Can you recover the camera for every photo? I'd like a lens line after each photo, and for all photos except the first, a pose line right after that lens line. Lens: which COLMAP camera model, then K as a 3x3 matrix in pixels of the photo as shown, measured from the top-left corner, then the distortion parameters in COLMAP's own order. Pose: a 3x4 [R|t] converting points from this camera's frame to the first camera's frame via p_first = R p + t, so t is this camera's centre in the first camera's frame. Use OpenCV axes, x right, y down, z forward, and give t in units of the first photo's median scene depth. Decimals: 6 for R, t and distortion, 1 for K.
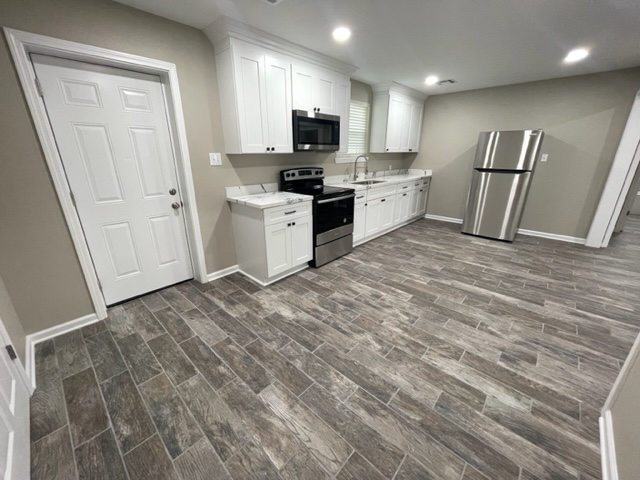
lens RADIAL K [[258.7, 0, 318.3], [0, 258.7, 237.6], [0, 0, 1]] dist [-0.003199, -0.002524]
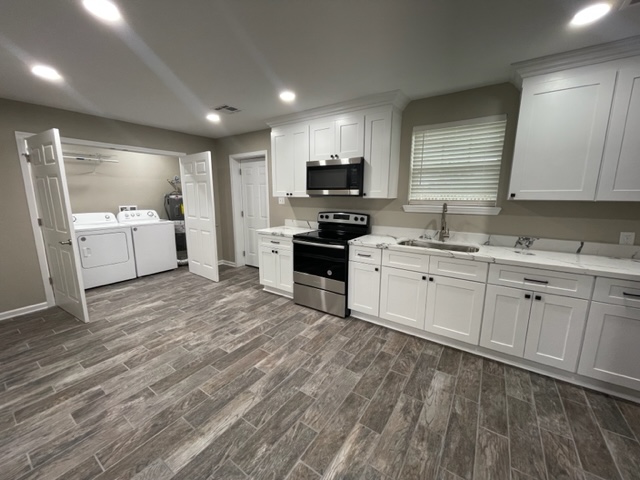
lens RADIAL K [[258.7, 0, 318.6], [0, 258.7, 236.8], [0, 0, 1]] dist [-0.003199, -0.002524]
pose [[0.147688, 0.163250, -0.975468, 1.213756], [-0.318010, 0.941747, 0.109459, -0.346313], [0.936514, 0.294043, 0.191000, 1.002376]]
